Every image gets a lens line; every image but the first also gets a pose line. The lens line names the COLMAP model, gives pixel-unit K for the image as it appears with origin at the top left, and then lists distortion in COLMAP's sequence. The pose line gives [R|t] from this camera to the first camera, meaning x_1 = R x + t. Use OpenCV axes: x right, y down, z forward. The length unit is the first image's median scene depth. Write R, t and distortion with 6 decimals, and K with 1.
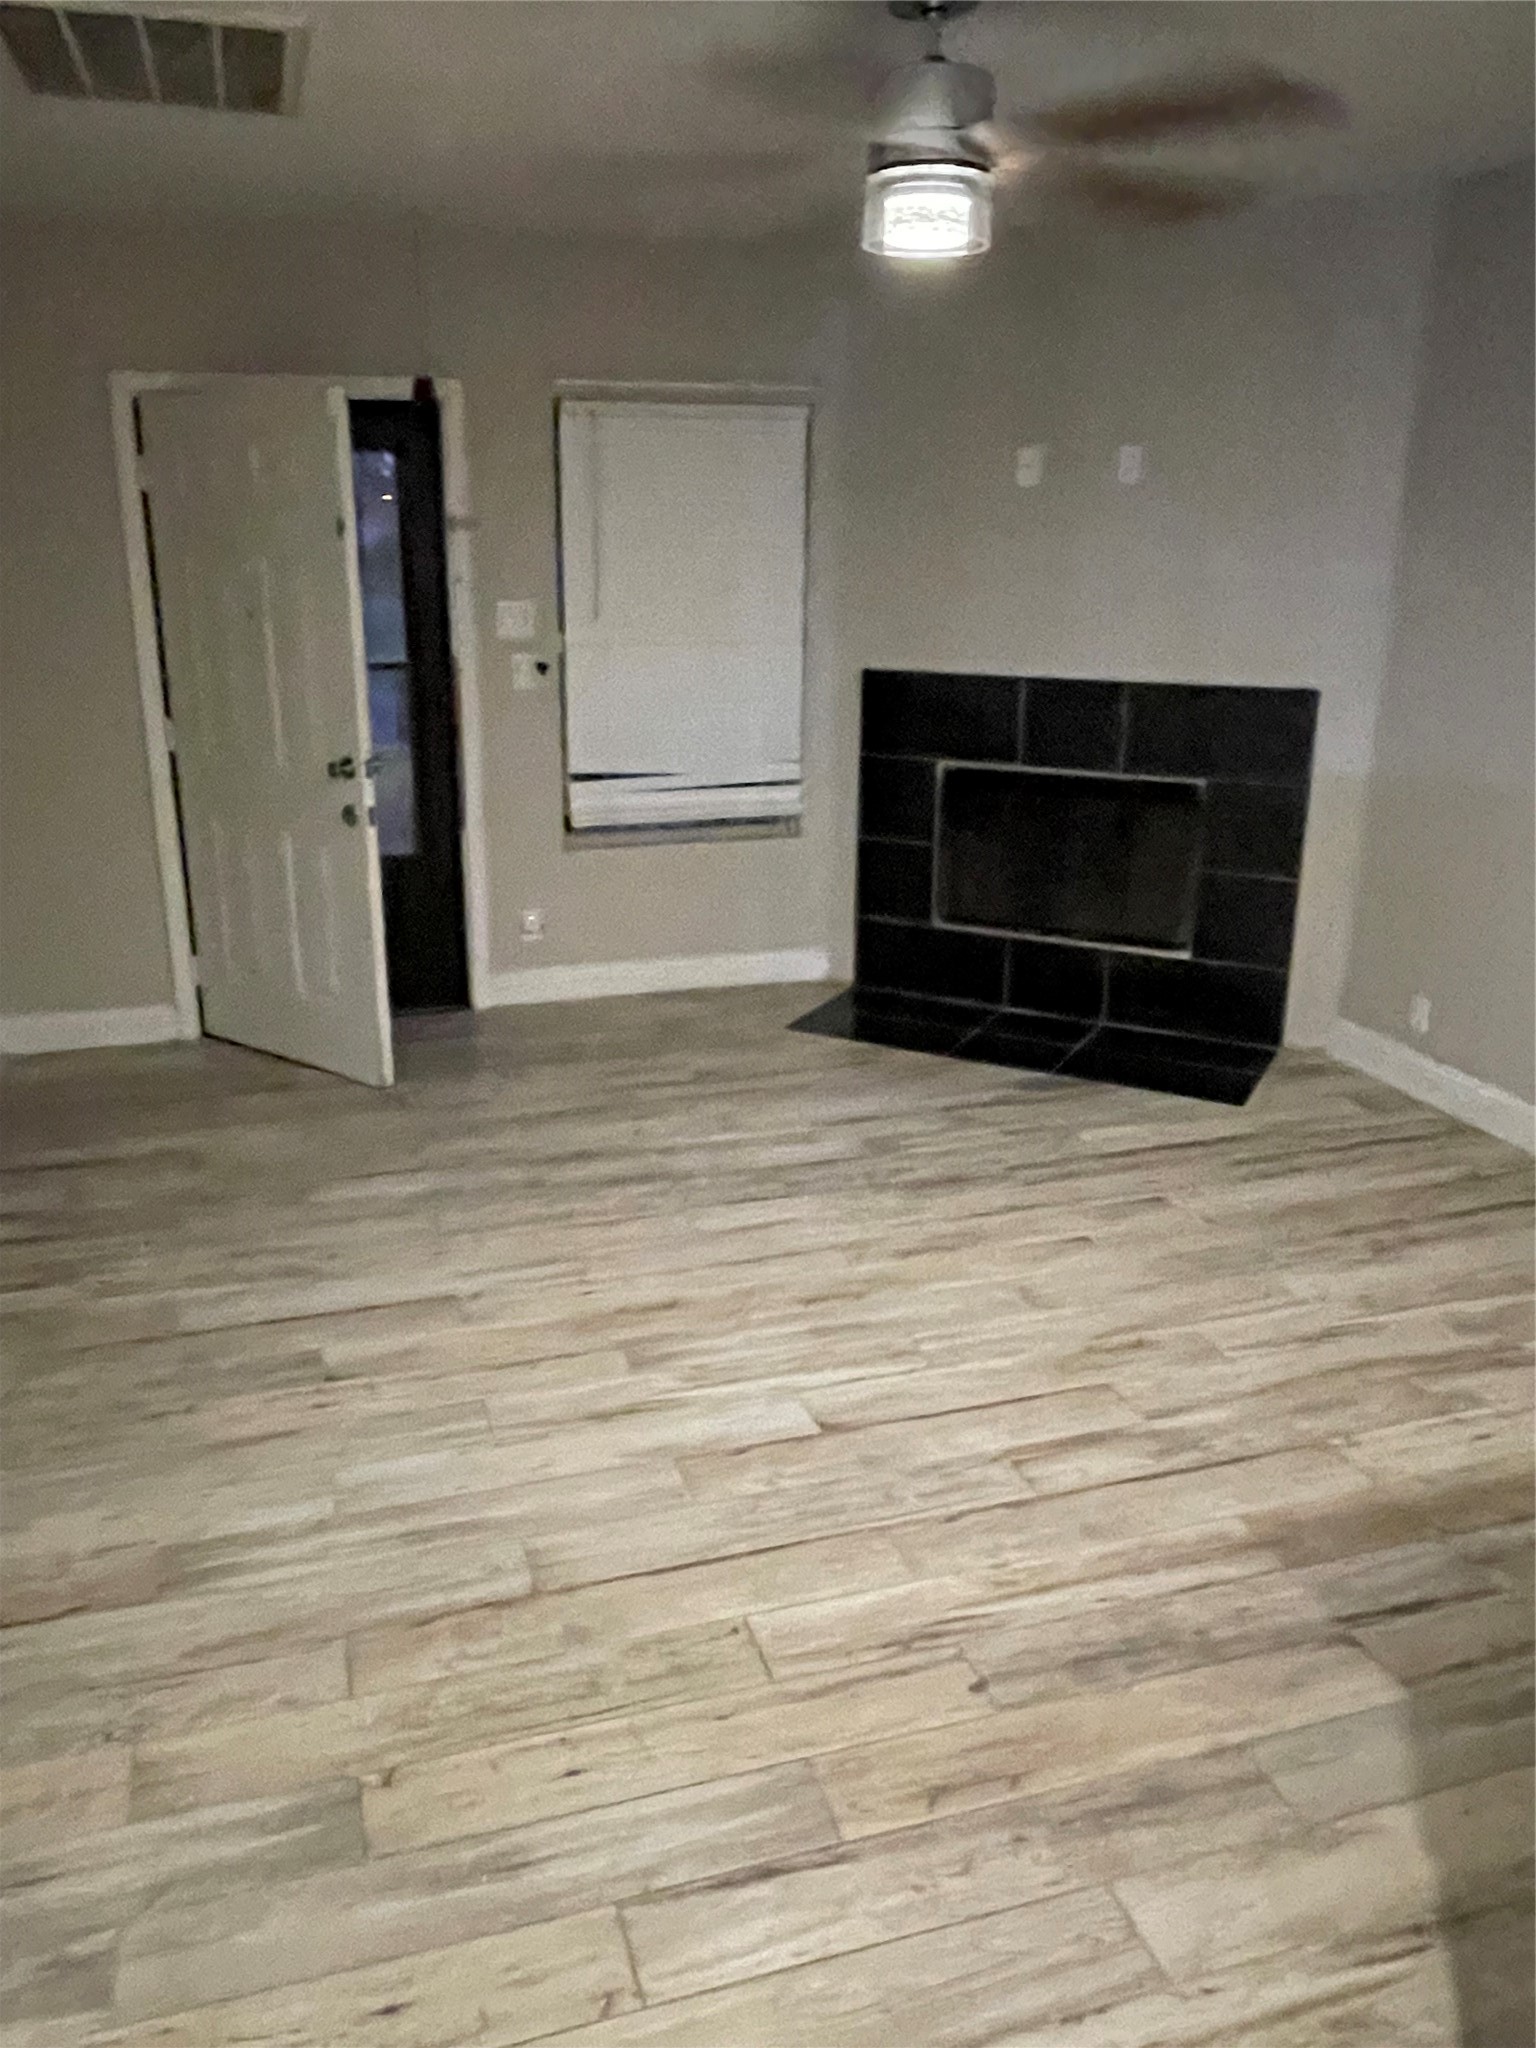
lens RADIAL K [[1549.9, 0, 768.0], [0, 1549.9, 1023.1], [0, 0, 1]] dist [0.010084, -0.018157]
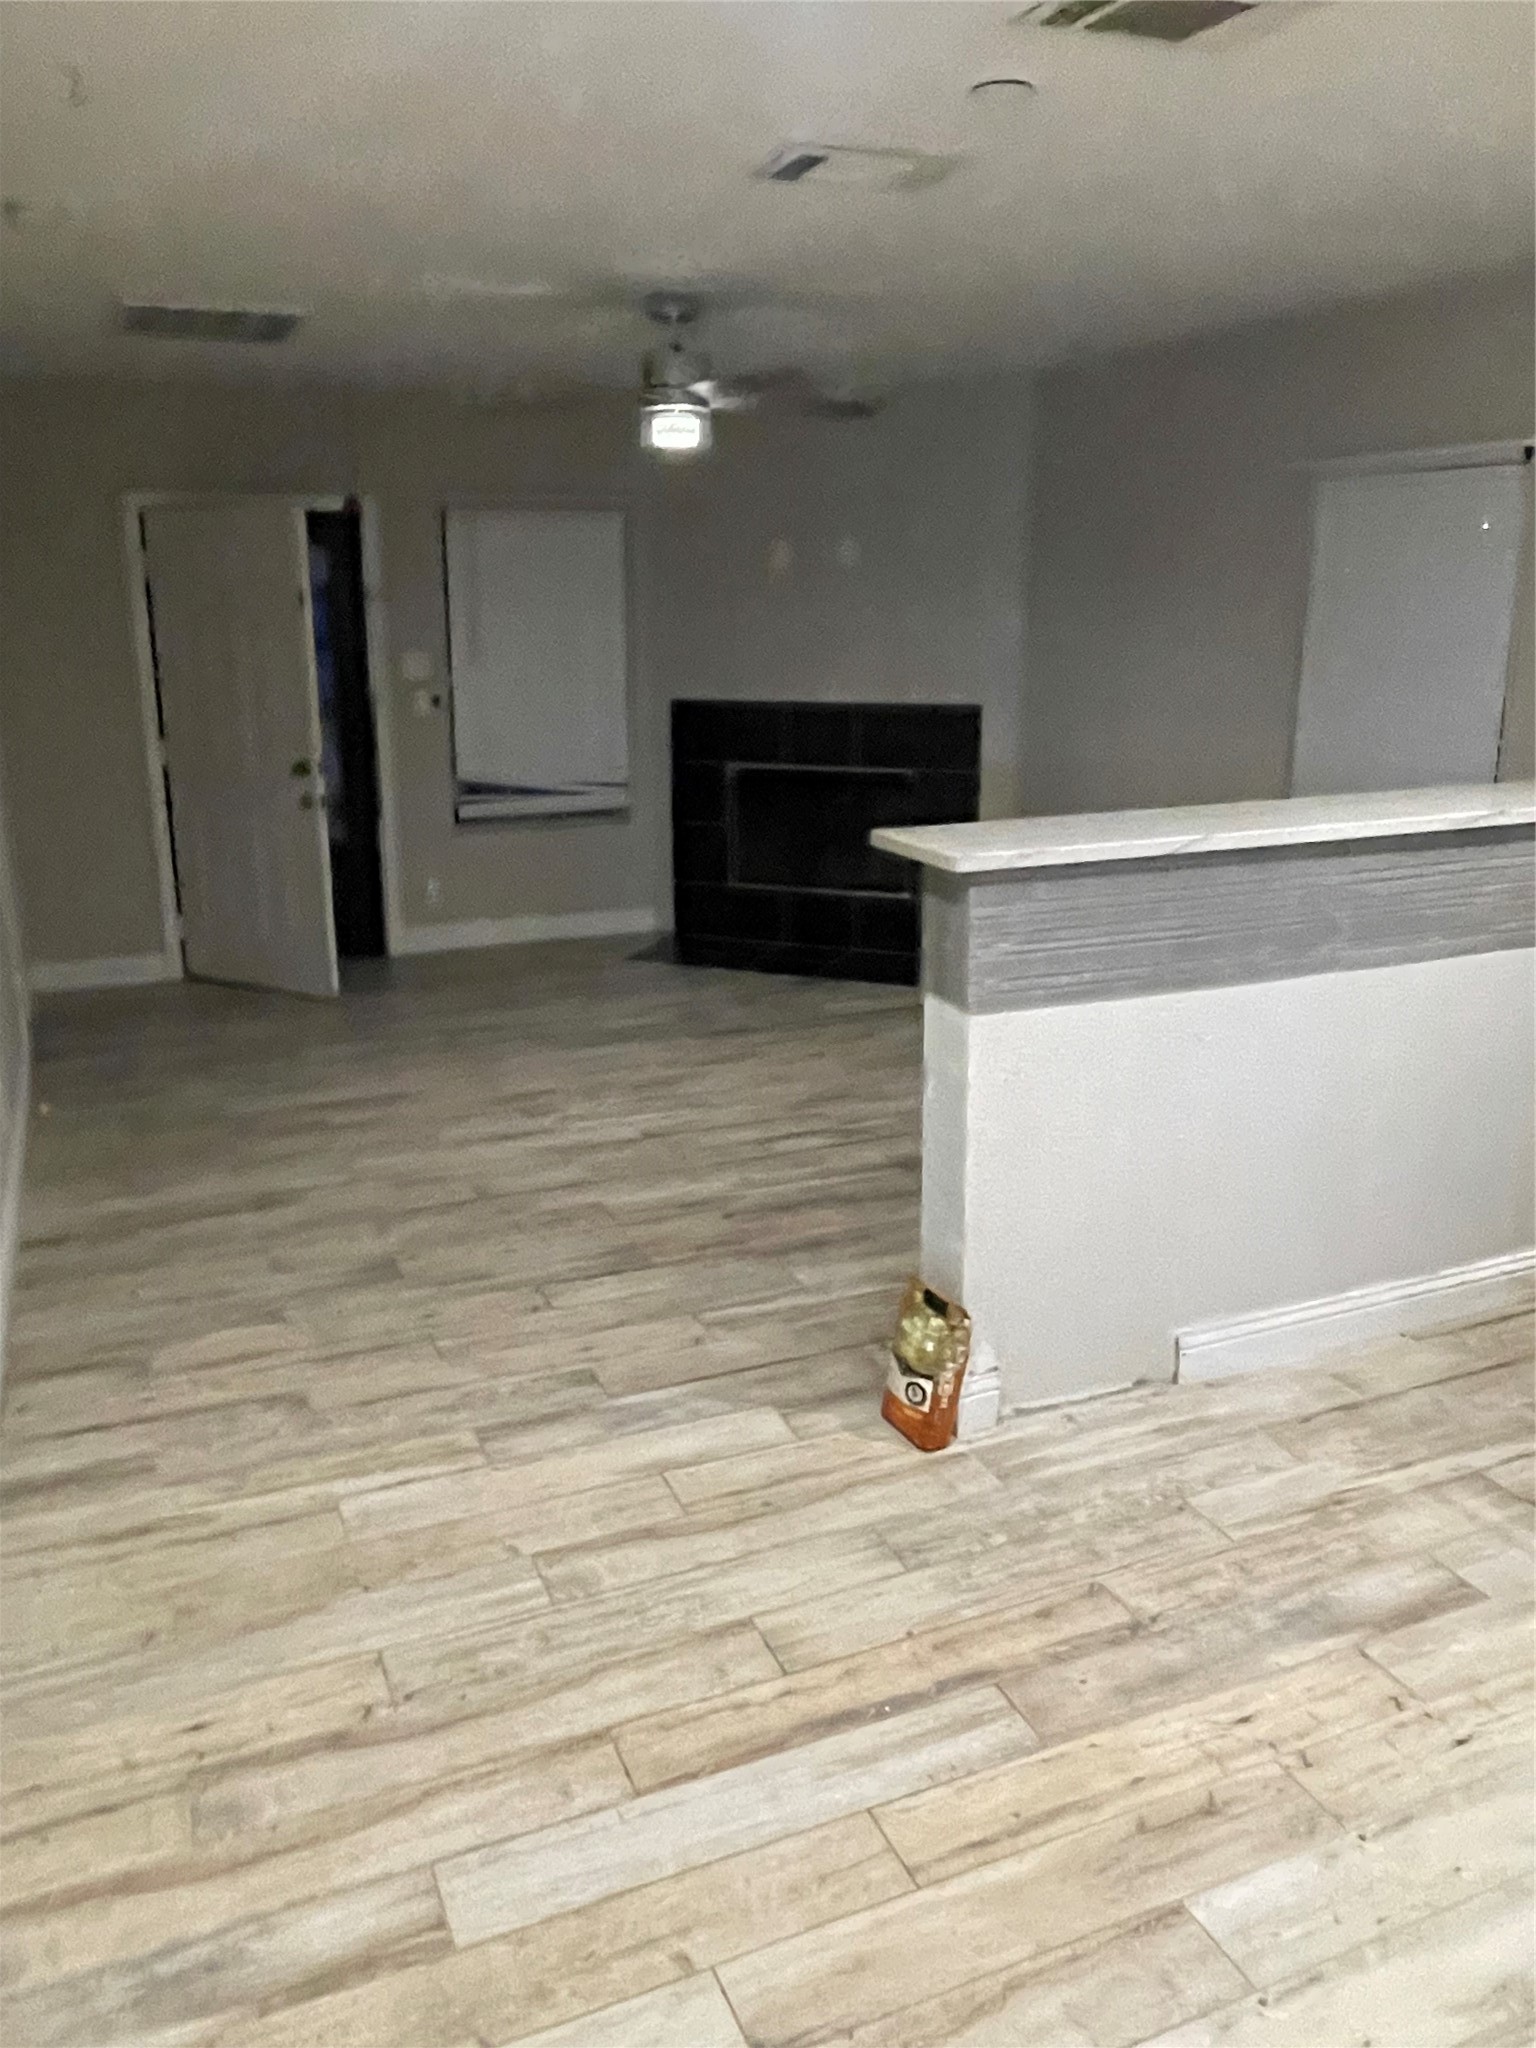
lens RADIAL K [[1549.9, 0, 762.0], [0, 1549.9, 1024.4], [0, 0, 1]] dist [0.010084, -0.018157]
pose [[0.995468, -0.032762, 0.089277, 0.011142], [0.036261, 0.998625, -0.037852, 0.155228], [-0.087914, 0.040917, 0.995287, -0.491532]]
